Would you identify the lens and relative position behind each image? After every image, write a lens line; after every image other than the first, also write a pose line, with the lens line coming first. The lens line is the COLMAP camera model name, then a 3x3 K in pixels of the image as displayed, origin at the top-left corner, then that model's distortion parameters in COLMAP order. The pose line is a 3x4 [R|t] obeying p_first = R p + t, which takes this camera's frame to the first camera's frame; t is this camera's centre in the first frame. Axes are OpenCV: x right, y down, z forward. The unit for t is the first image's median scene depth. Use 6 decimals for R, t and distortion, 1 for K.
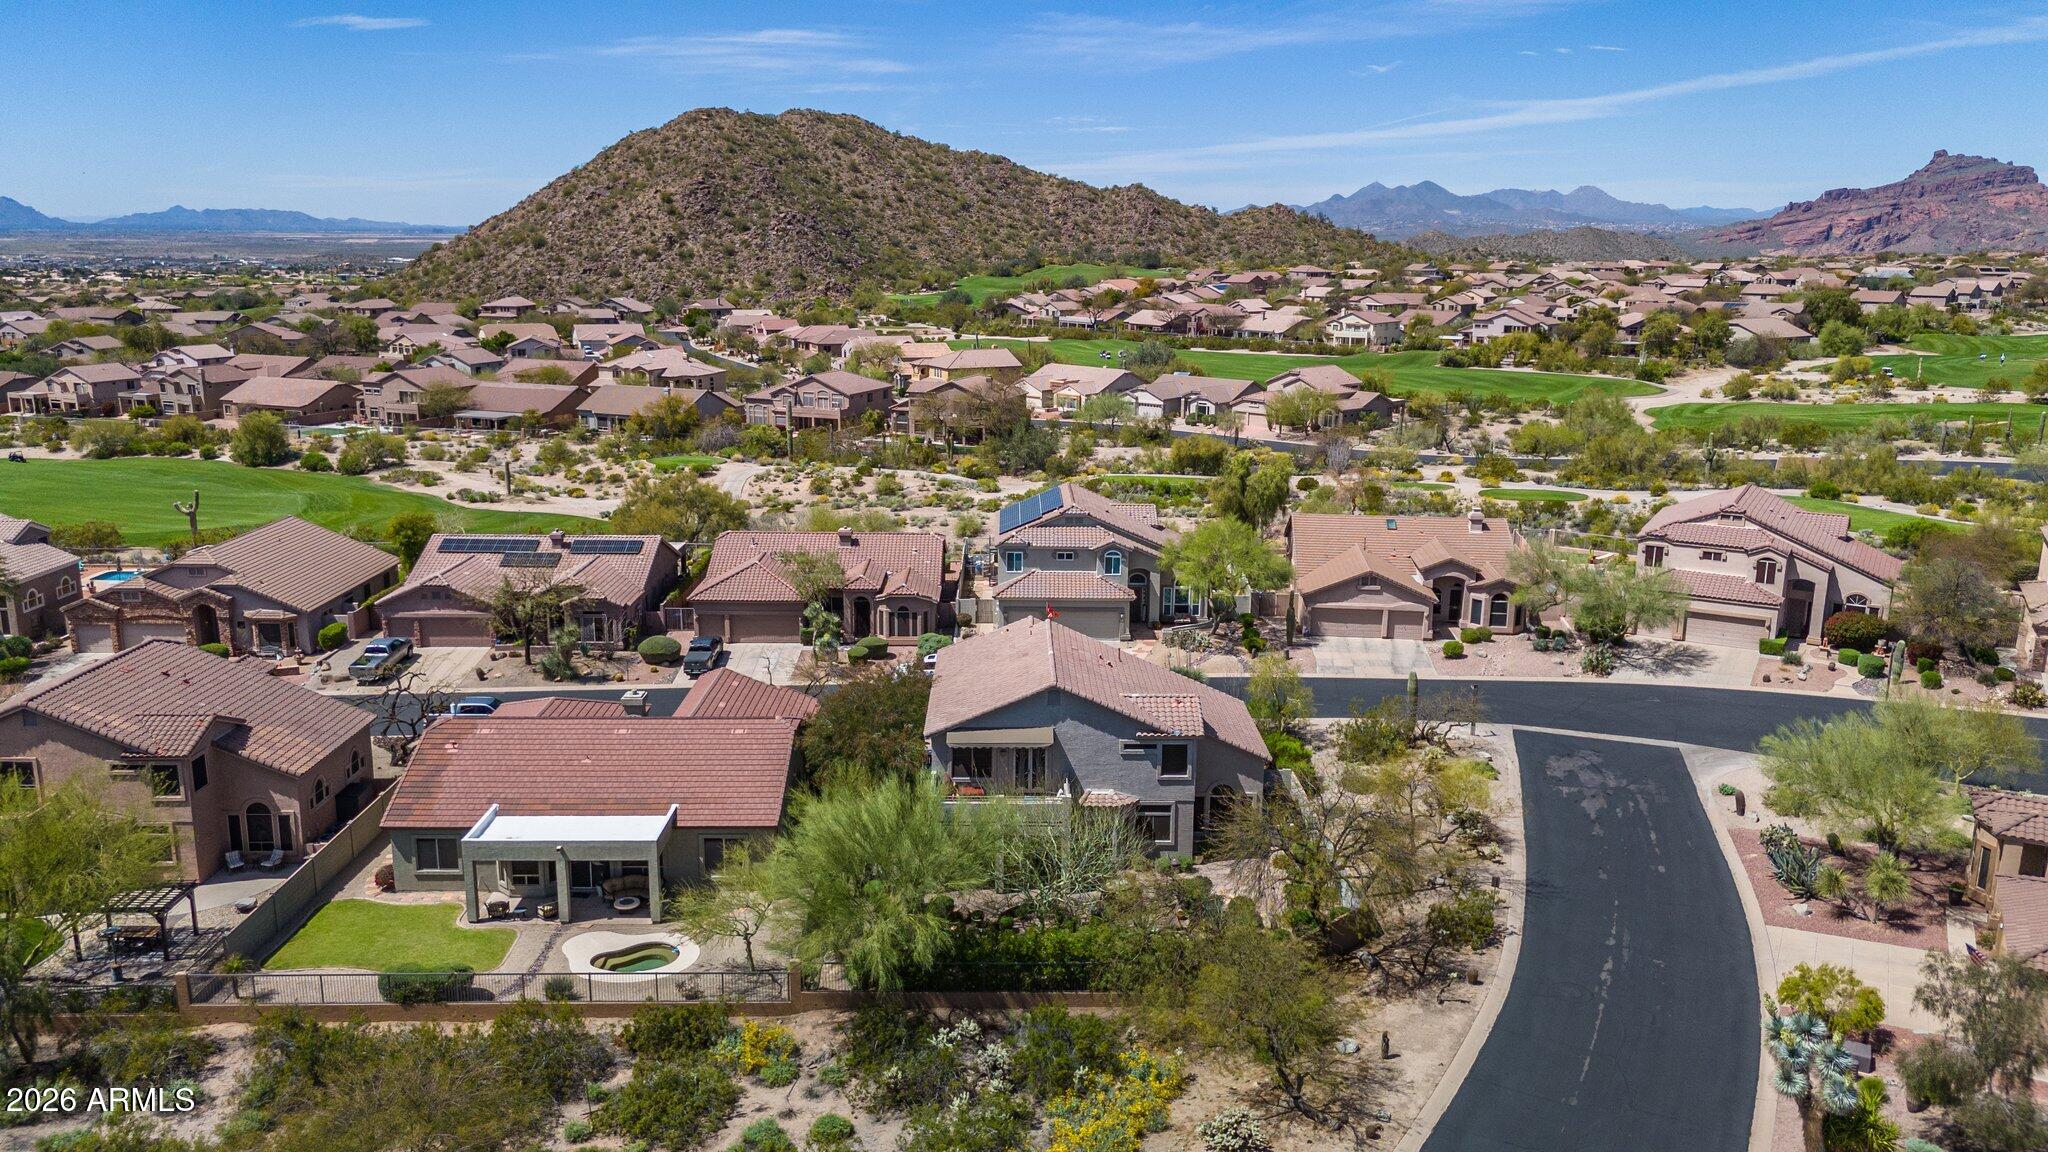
lens RADIAL K [[1472.9, 0, 1024.3], [0, 1472.9, 573.5], [0, 0, 1]] dist [0.005558, -0.005167]
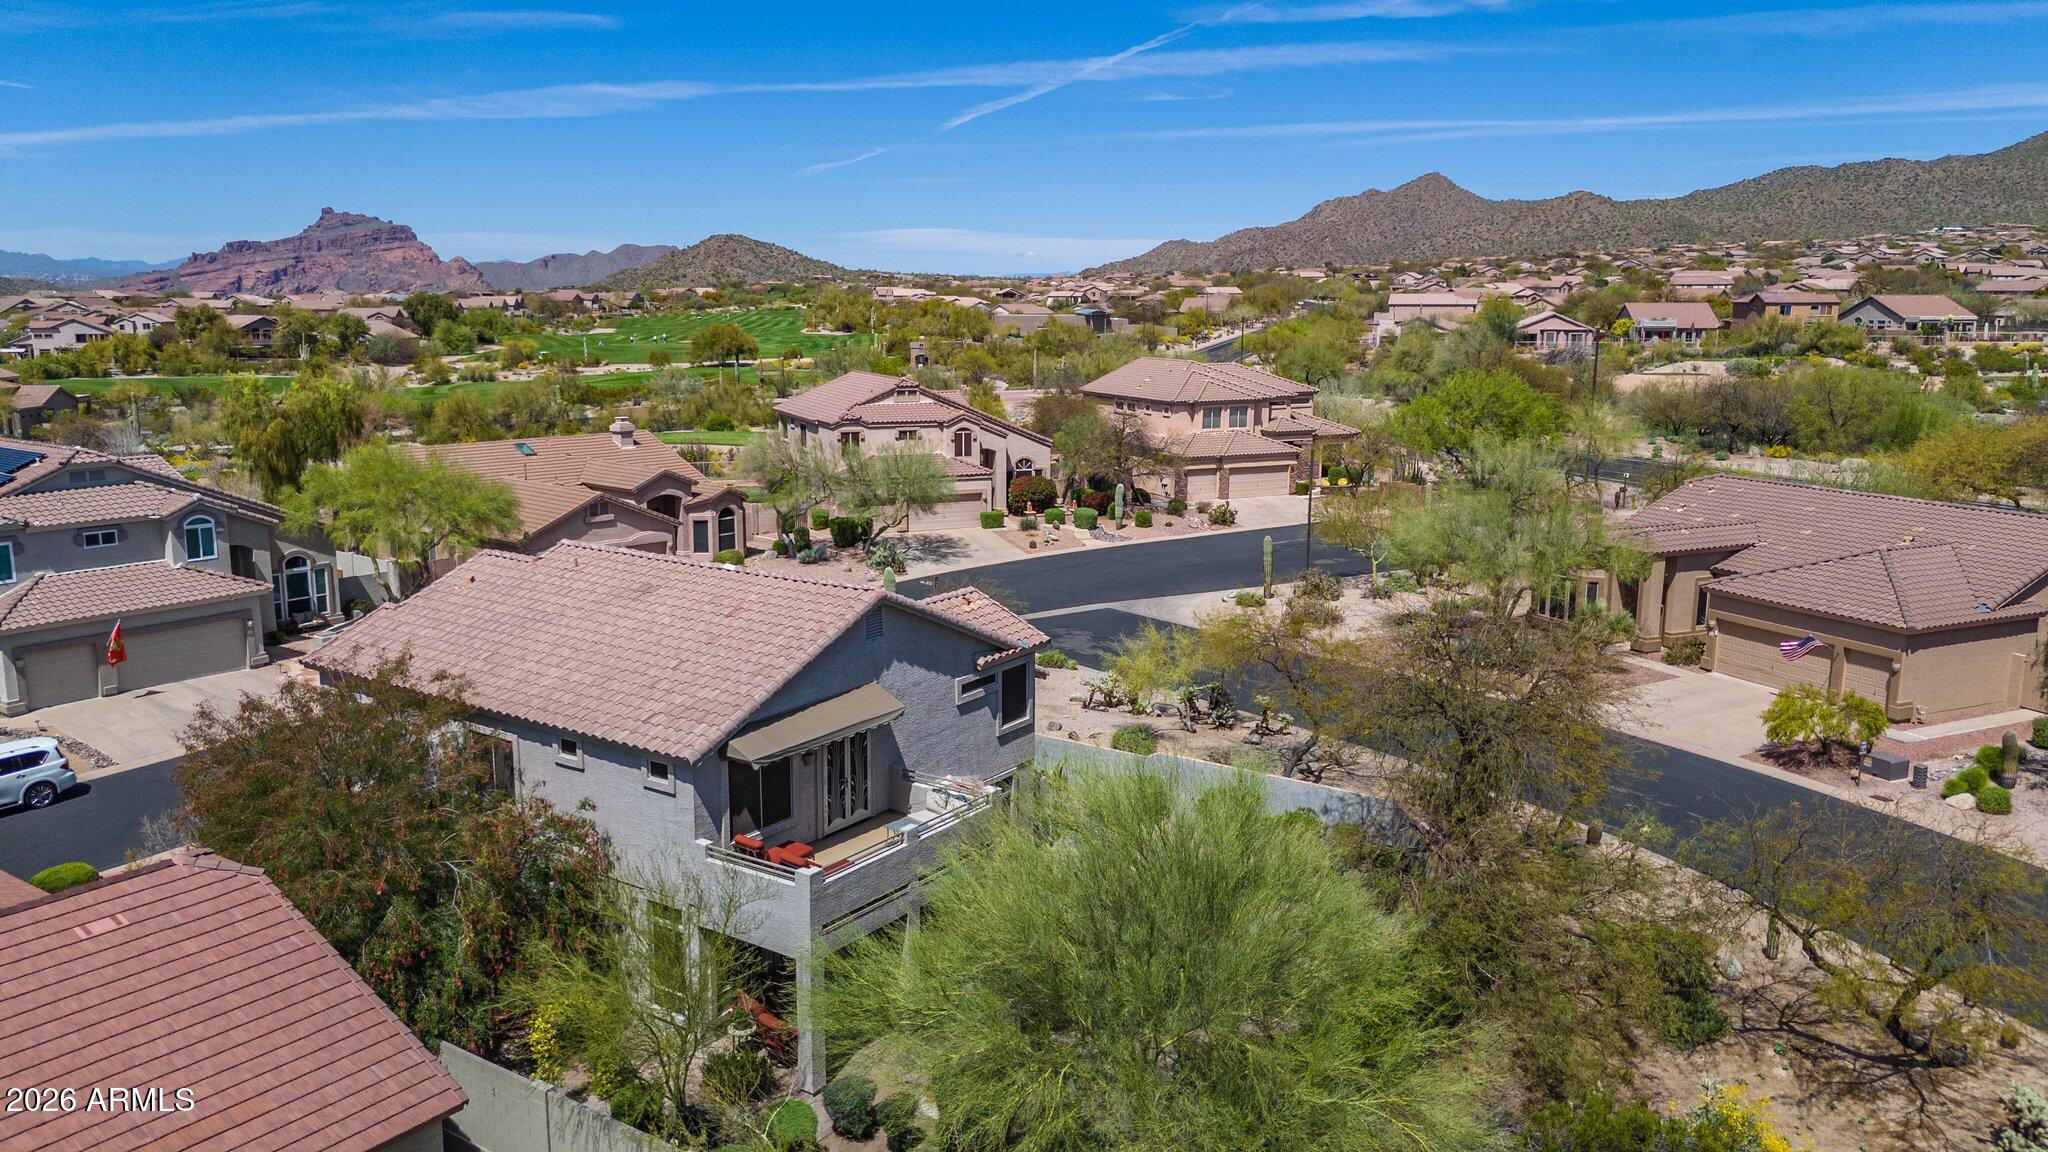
lens RADIAL K [[1472.9, 0, 1026.8], [0, 1472.9, 581.0], [0, 0, 1]] dist [0.005558, -0.005167]
pose [[0.564616, -0.156174, 0.810444, -0.230834], [0.178938, 0.981742, 0.064521, 0.030439], [-0.805723, 0.108590, 0.582252, 0.428671]]
